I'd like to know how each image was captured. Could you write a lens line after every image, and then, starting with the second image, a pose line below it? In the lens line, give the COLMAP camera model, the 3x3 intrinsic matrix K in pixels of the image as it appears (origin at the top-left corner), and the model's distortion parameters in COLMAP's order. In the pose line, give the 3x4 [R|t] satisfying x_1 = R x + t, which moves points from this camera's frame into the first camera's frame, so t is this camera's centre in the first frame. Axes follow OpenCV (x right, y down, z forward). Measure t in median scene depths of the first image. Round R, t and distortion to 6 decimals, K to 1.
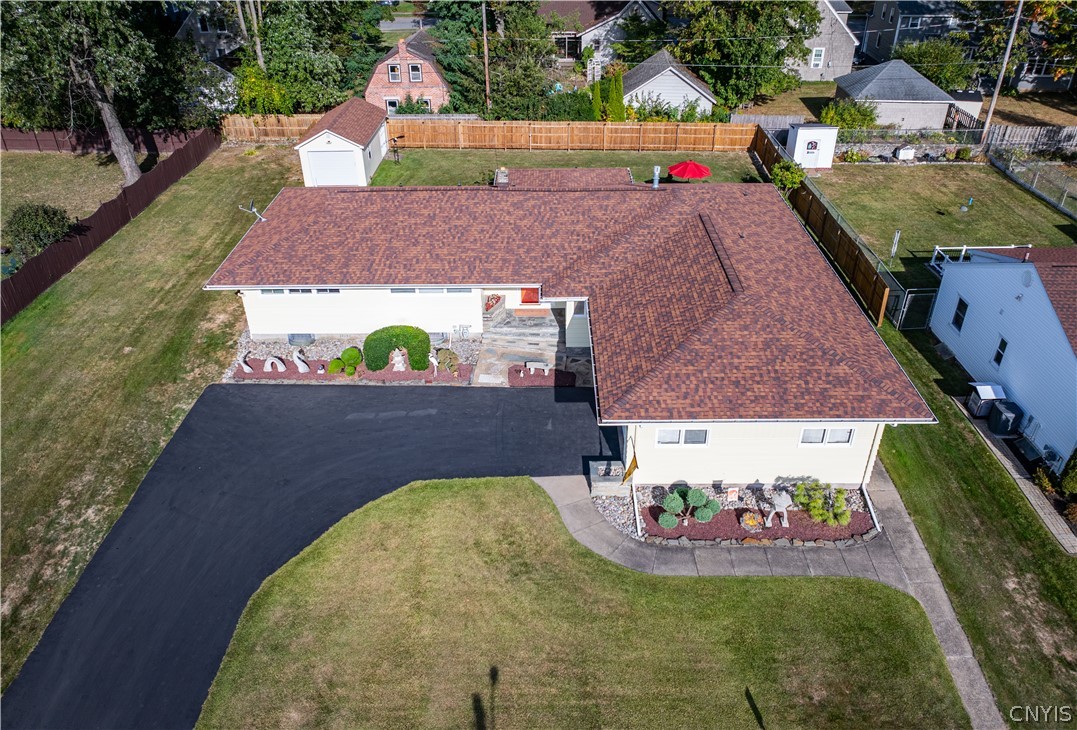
lens RADIAL K [[768.4, 0, 538.5], [0, 768.4, 365.0], [0, 0, 1]] dist [-0.042051, 0.006803]
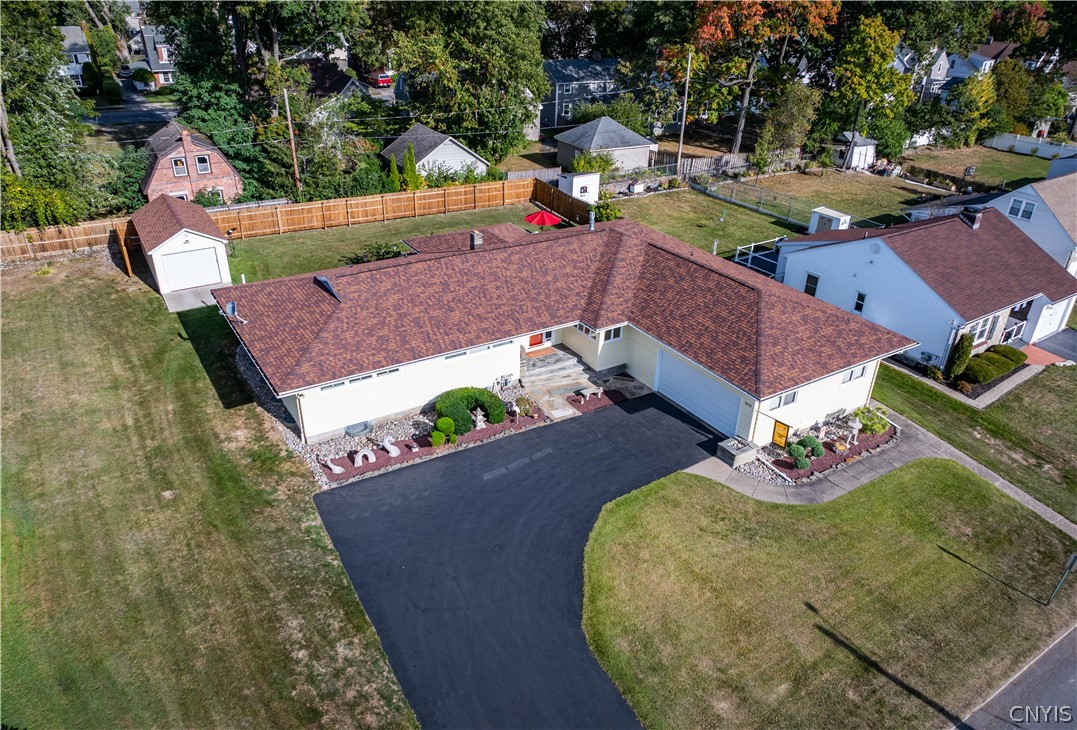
lens RADIAL K [[721.7, 0, 536.5], [0, 721.7, 383.3], [0, 0, 1]] dist [-0.034069, -0.000036]
pose [[0.846484, -0.236000, 0.477251, -0.318951], [0.258923, 0.965725, 0.018306, -0.028114], [-0.465213, 0.108075, 0.878576, 0.053205]]
